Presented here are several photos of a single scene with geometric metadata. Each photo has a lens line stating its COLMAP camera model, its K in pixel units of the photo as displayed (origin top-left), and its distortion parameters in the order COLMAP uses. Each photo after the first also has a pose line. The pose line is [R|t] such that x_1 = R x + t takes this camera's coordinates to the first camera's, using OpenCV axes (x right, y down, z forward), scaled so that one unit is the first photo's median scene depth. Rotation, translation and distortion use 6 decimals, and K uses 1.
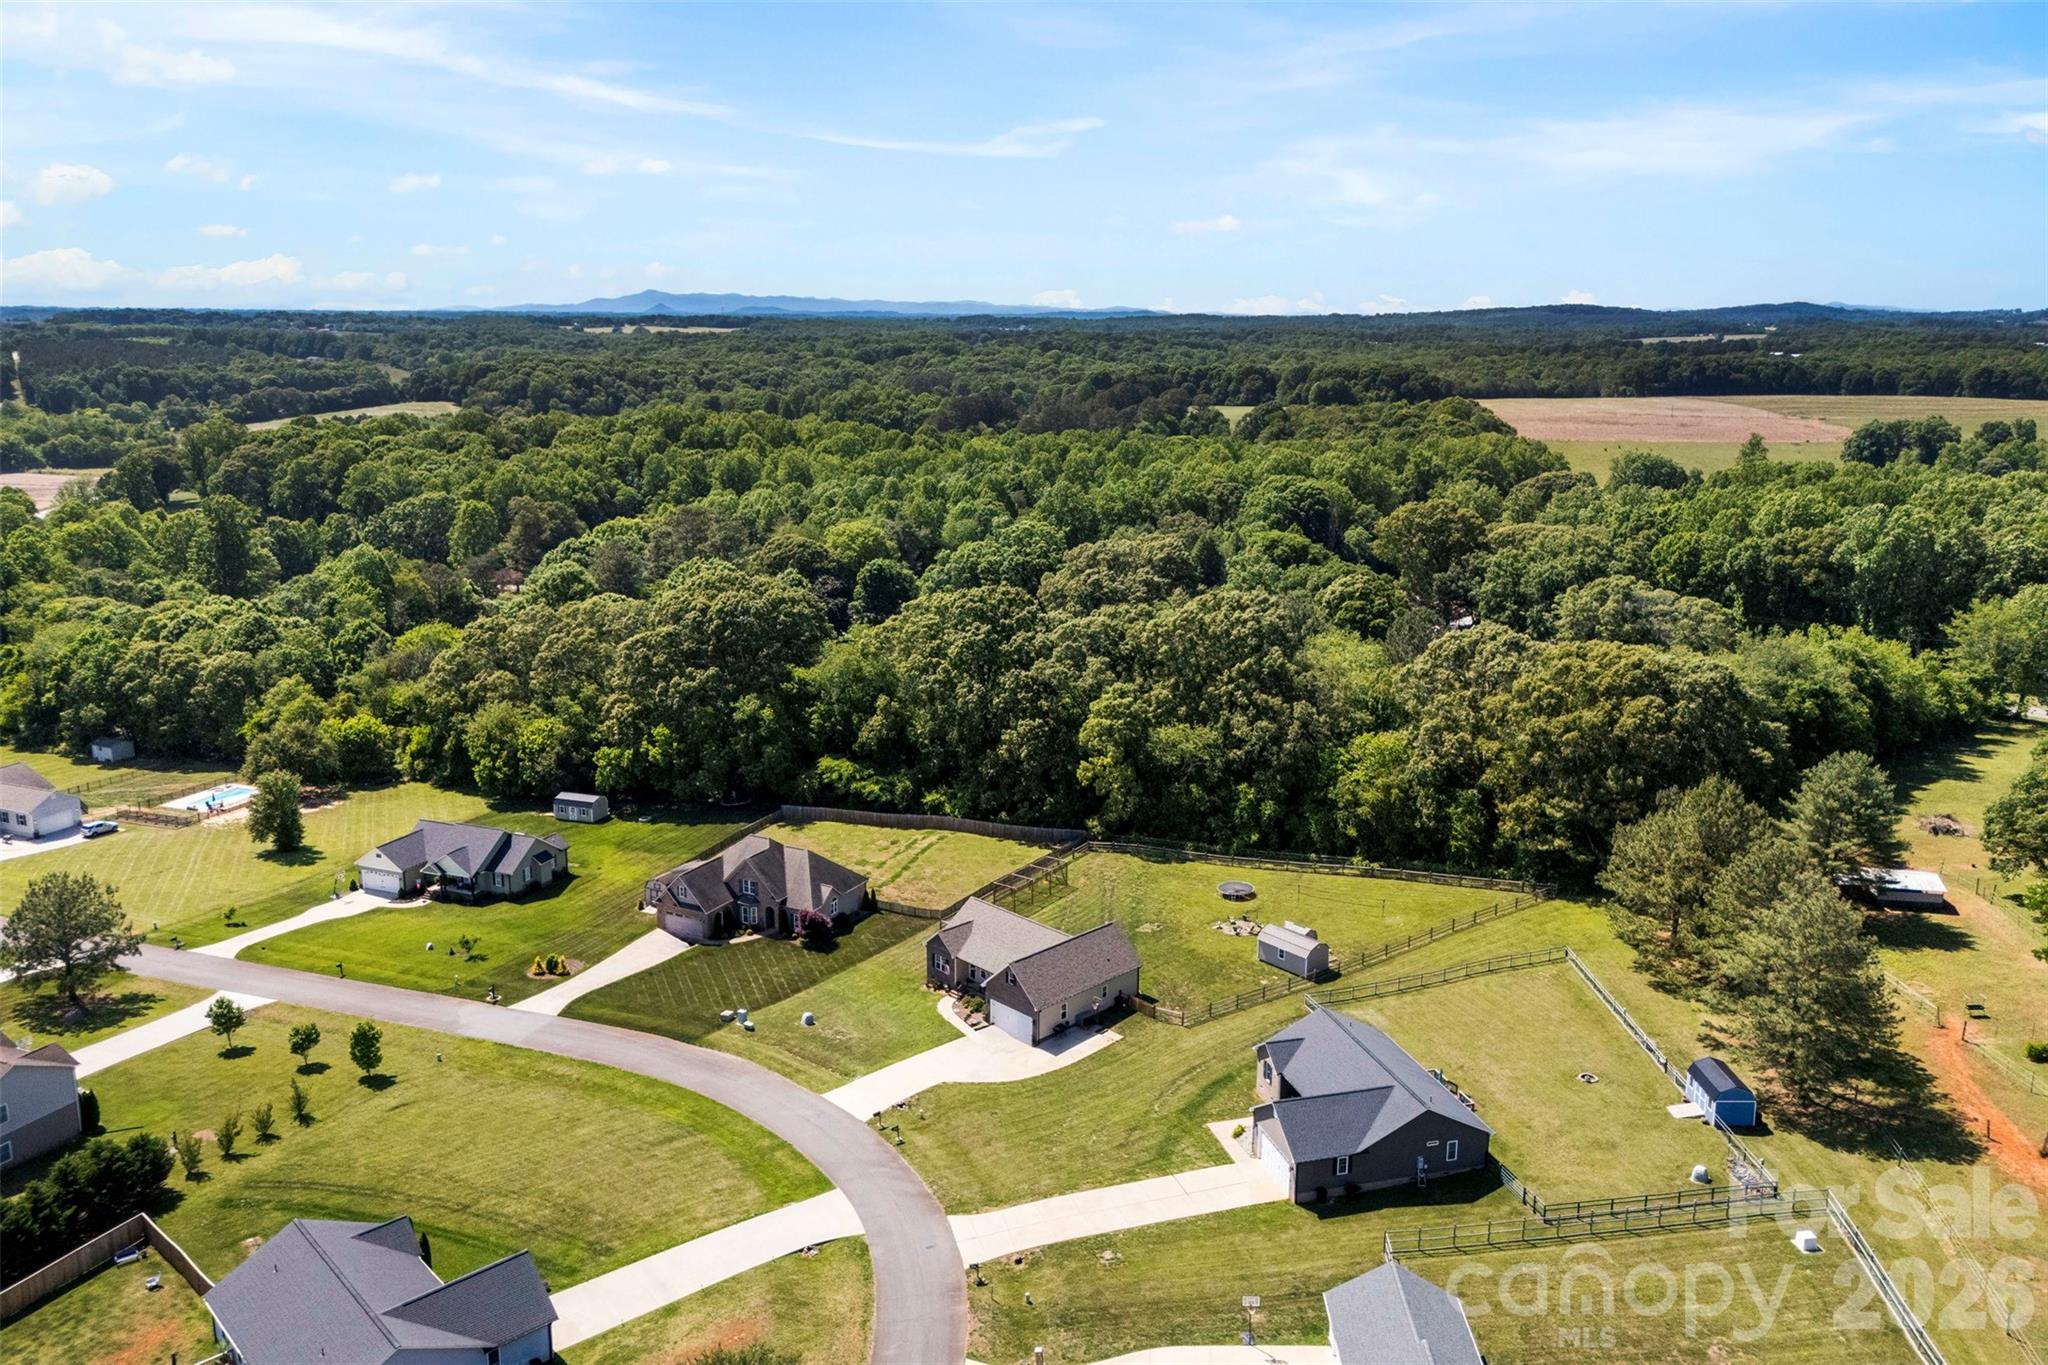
lens RADIAL K [[1413.4, 0, 1012.5], [0, 1413.4, 686.2], [0, 0, 1]] dist [0.044759, -0.010053]
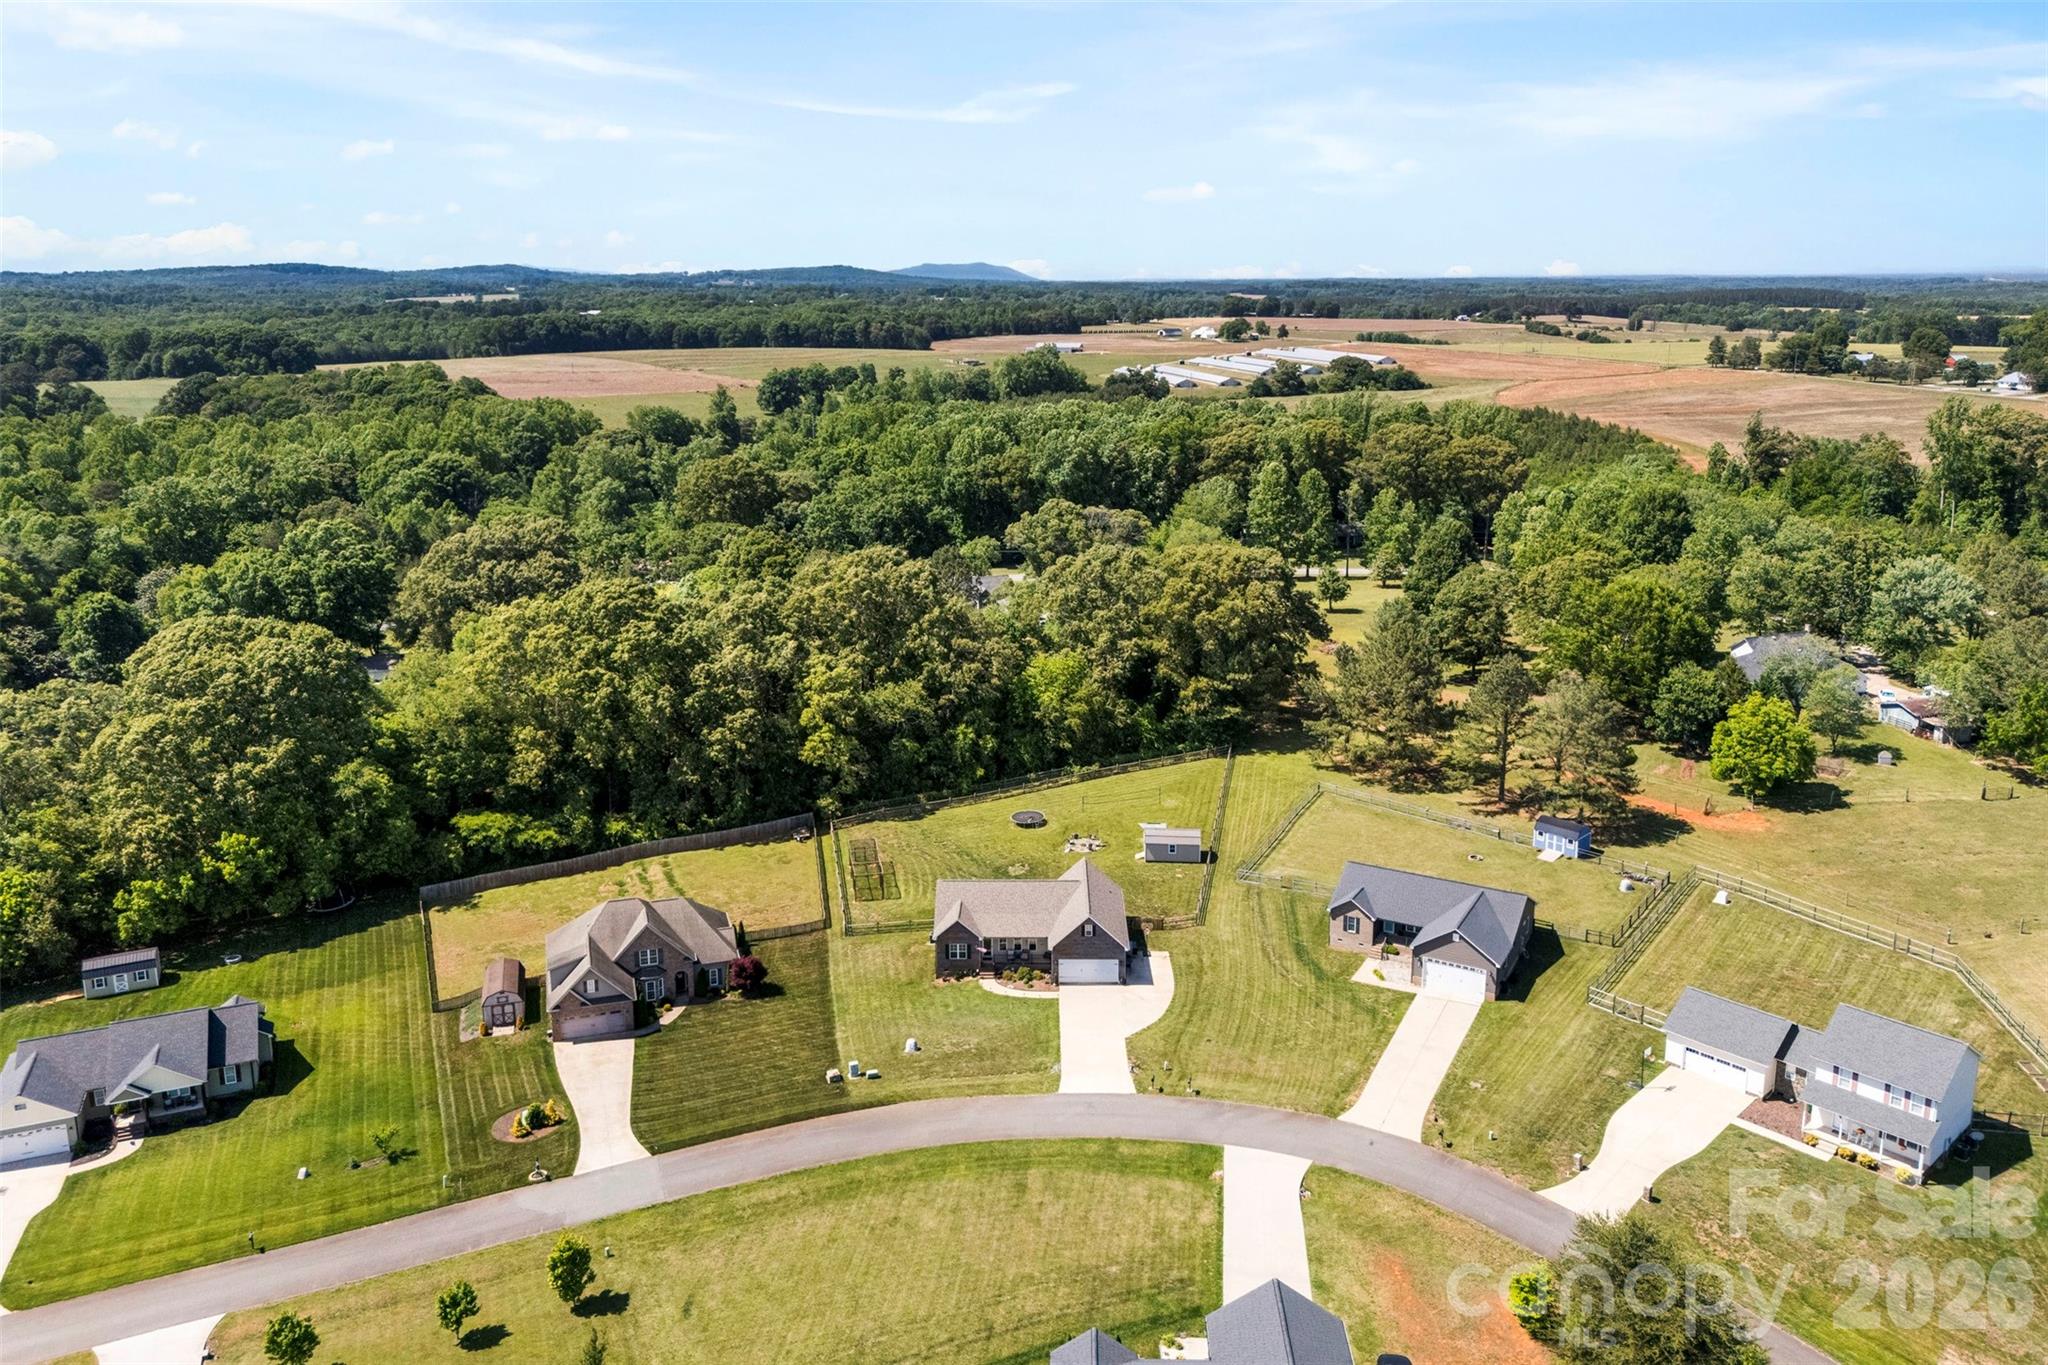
lens RADIAL K [[1413.4, 0, 1015.0], [0, 1413.4, 681.5], [0, 0, 1]] dist [0.044759, -0.010053]
pose [[0.739182, -0.191319, 0.645761, -0.464873], [0.176730, 0.980305, 0.088136, -0.047404], [-0.649905, 0.048977, 0.758436, 0.179820]]
